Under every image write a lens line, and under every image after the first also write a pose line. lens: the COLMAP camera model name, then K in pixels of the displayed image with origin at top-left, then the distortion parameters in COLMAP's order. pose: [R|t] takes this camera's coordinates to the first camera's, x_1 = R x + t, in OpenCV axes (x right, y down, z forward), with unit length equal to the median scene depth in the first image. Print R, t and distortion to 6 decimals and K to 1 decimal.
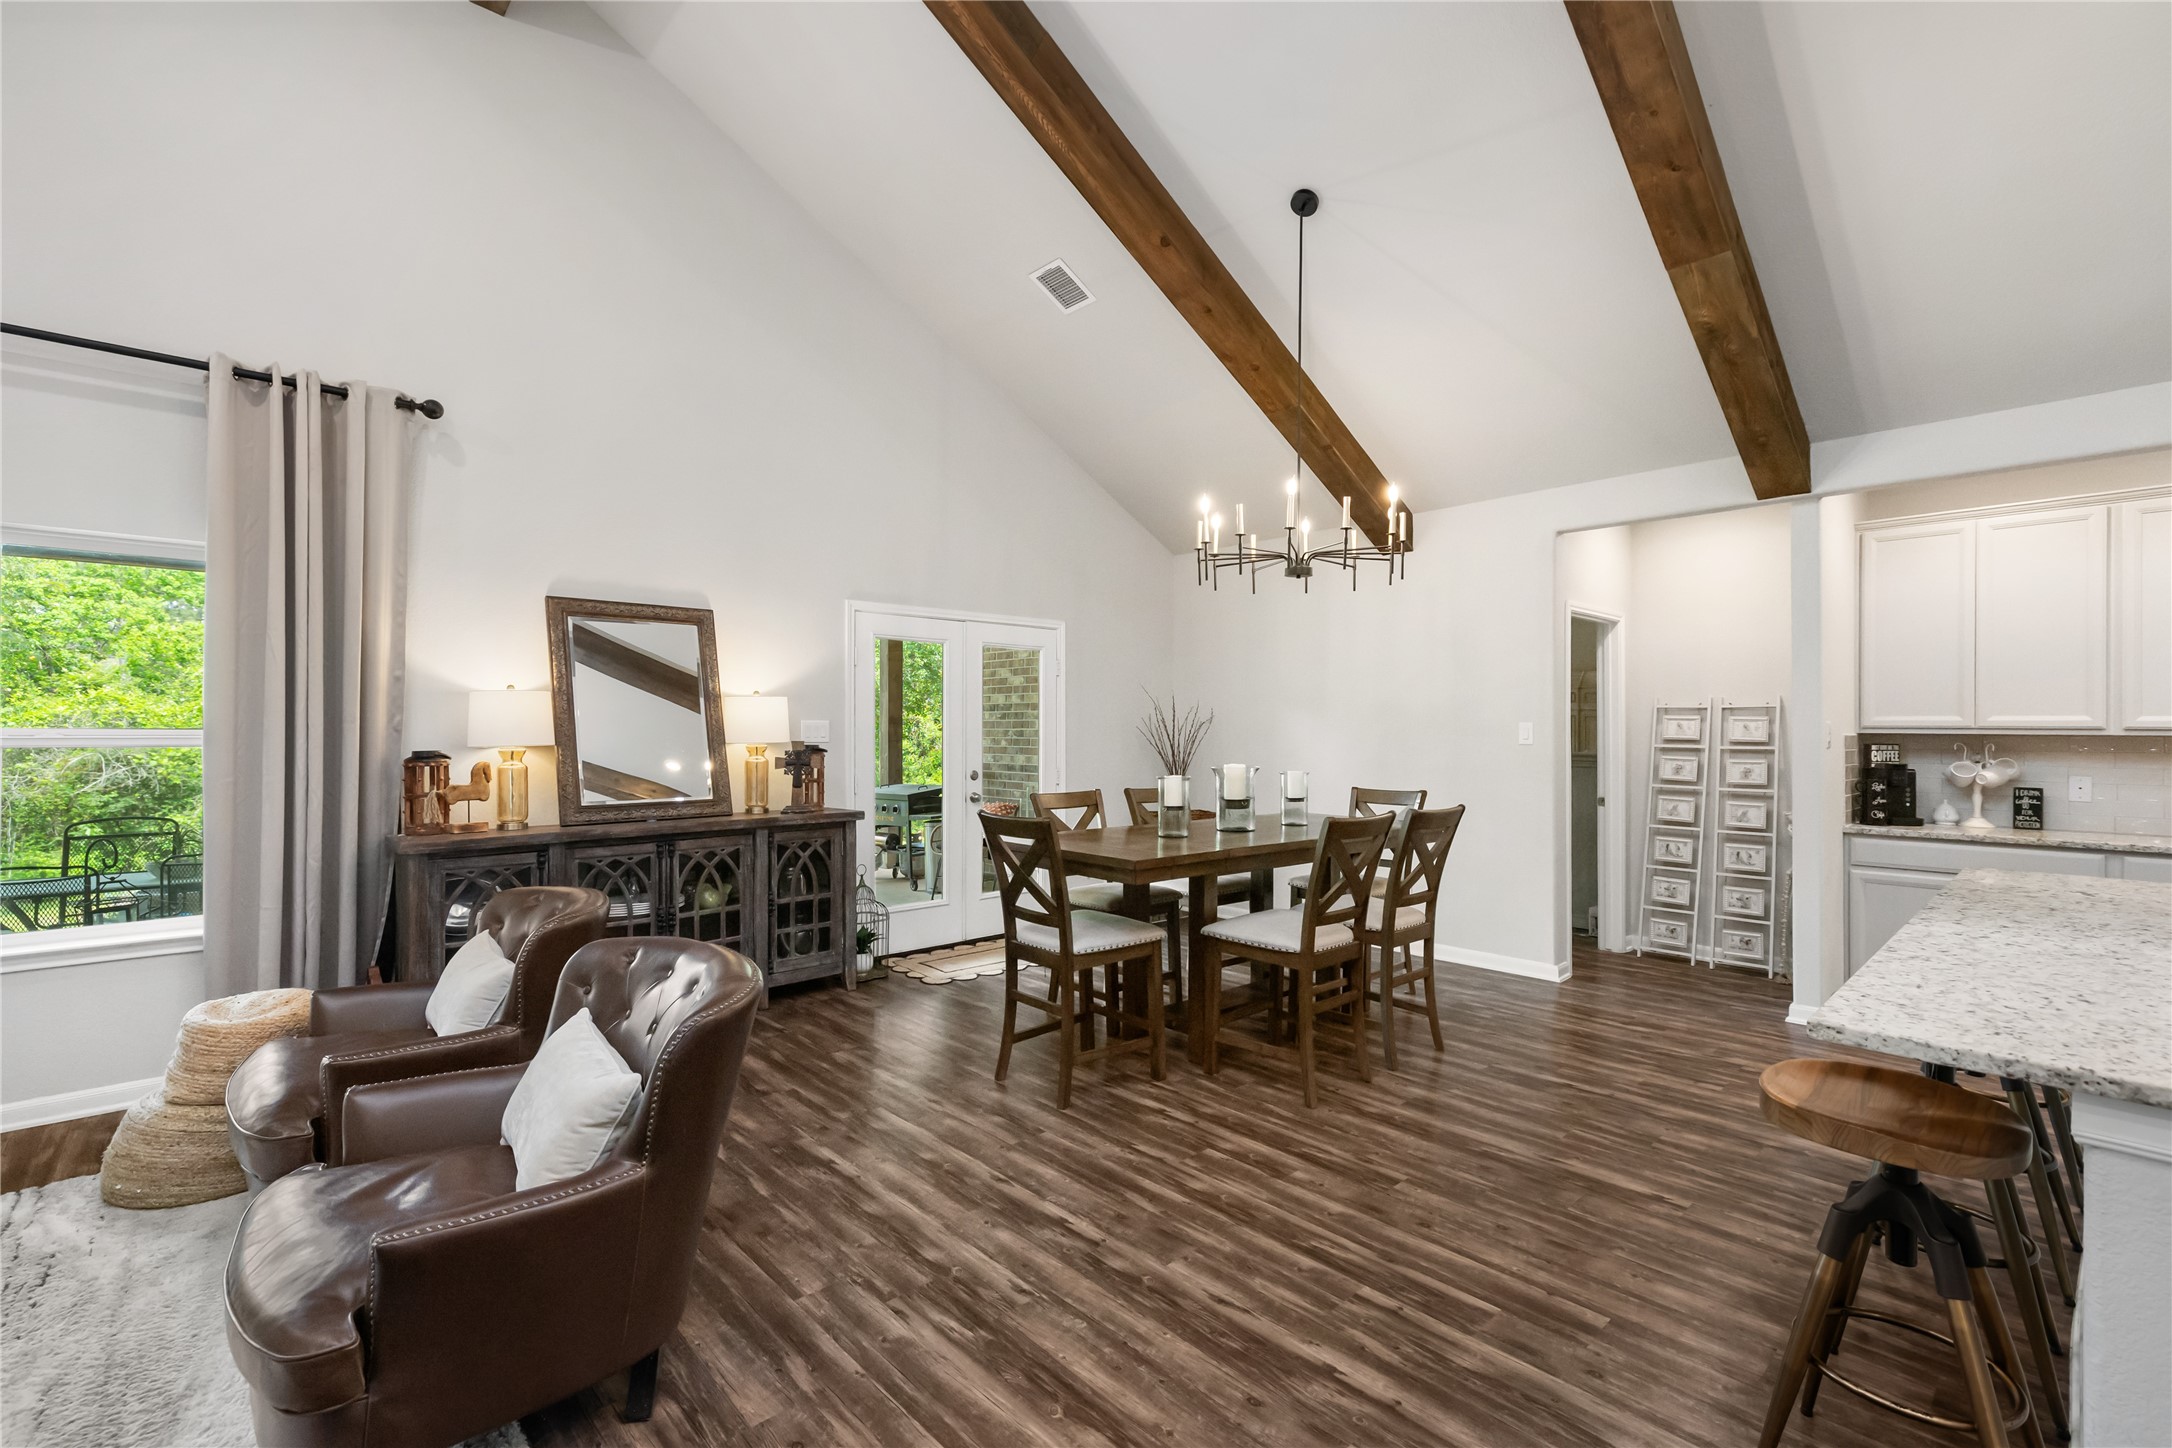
lens RADIAL K [[948.9, 0, 1086.0], [0, 948.9, 724.0], [0, 0, 1]] dist [0.000155, 0.000050]
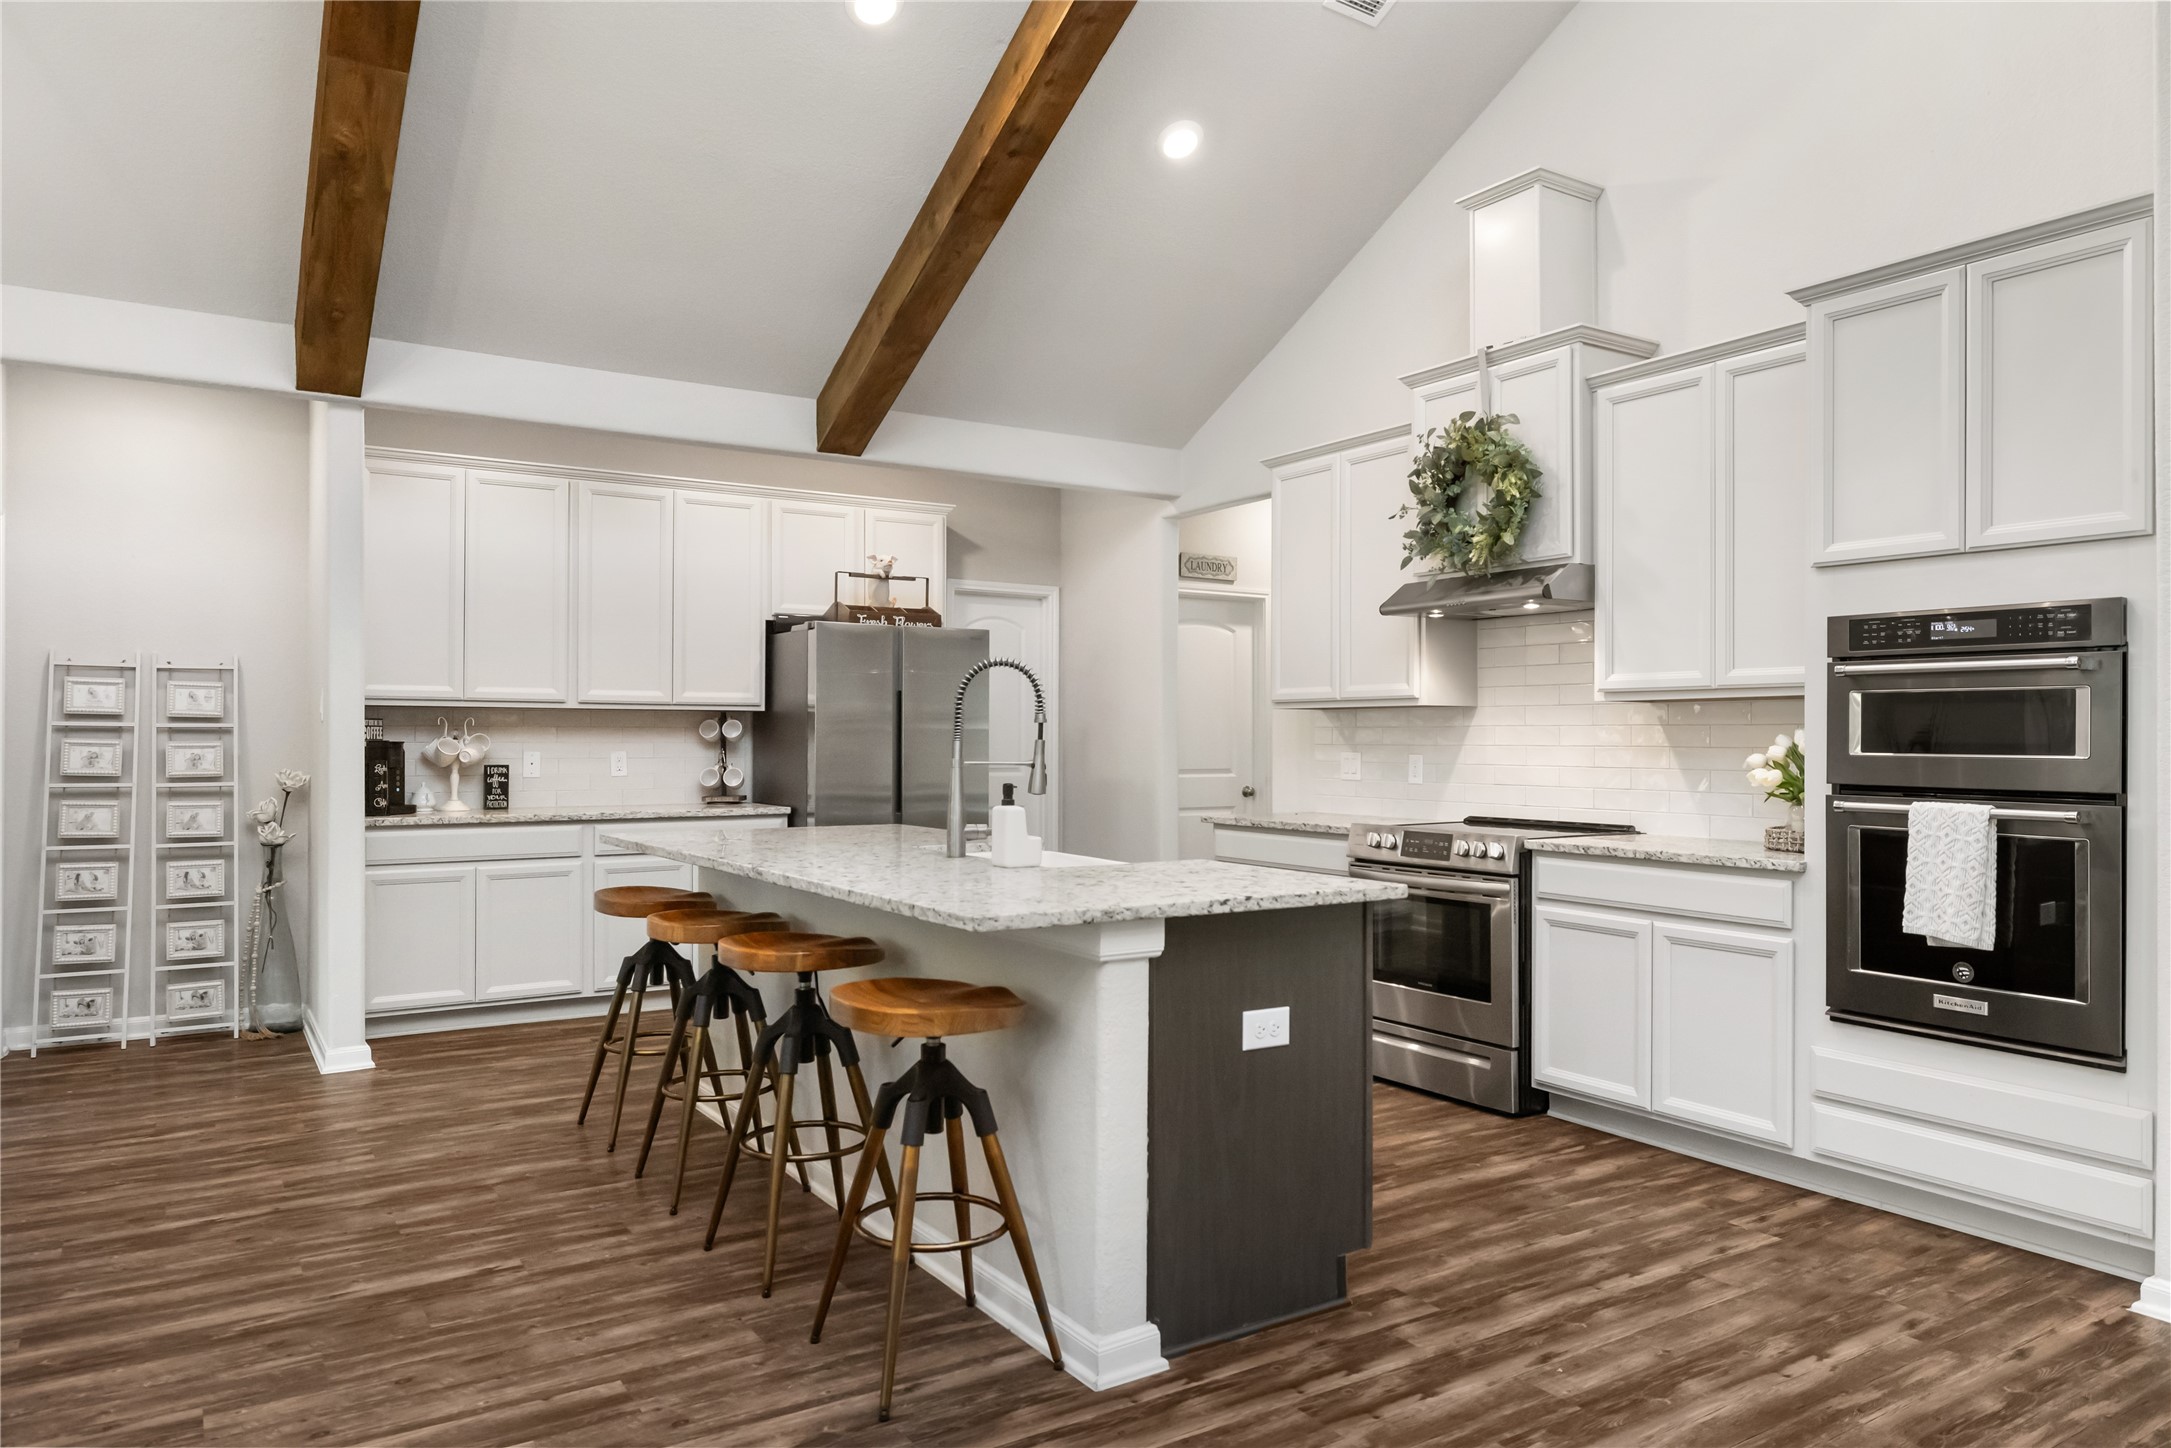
lens RADIAL K [[1414.5, 0, 1085.5], [0, 1414.5, 724.0], [0, 0, 1]] dist [-0.000903, 0.001509]
pose [[0.169351, 0.005788, 0.985539, -0.287641], [-0.007384, 0.999962, -0.004604, 0.029065], [-0.985528, -0.006498, 0.169387, 0.193158]]
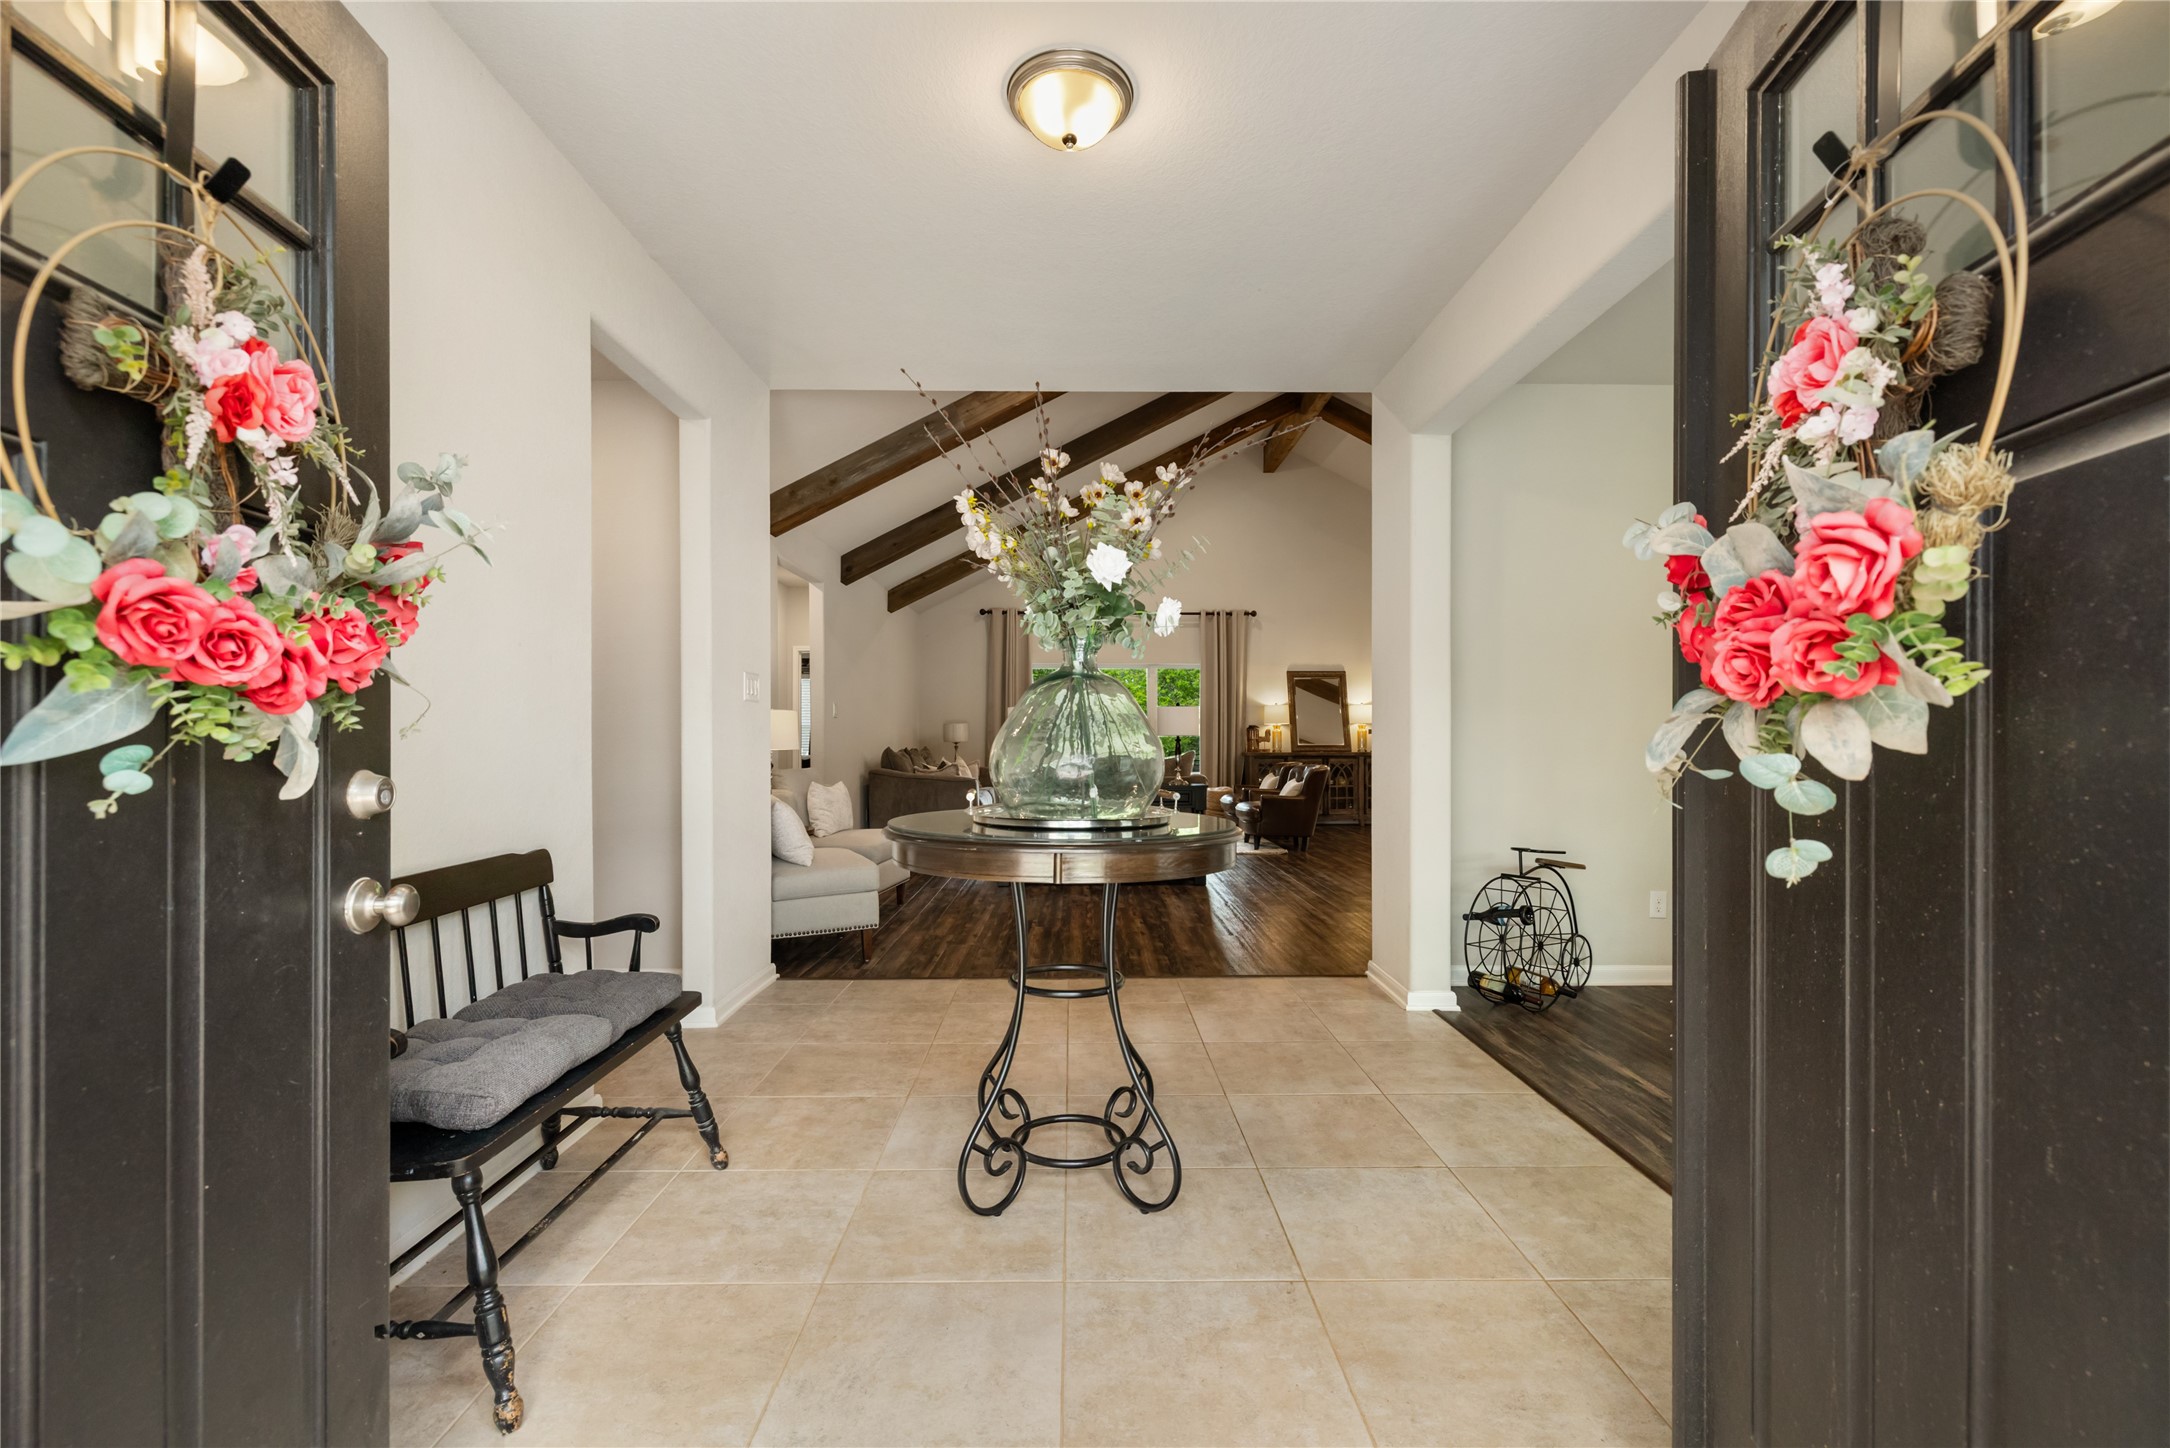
lens RADIAL K [[914.9, 0, 1087.5], [0, 914.9, 723.0], [0, 0, 1]] dist [-0.000654, 0.000683]
pose [[0.742578, -0.003124, -0.669752, 0.780753], [0.002645, 0.999995, -0.001731, 0.021371], [0.669754, -0.000486, 0.742583, -1.362381]]
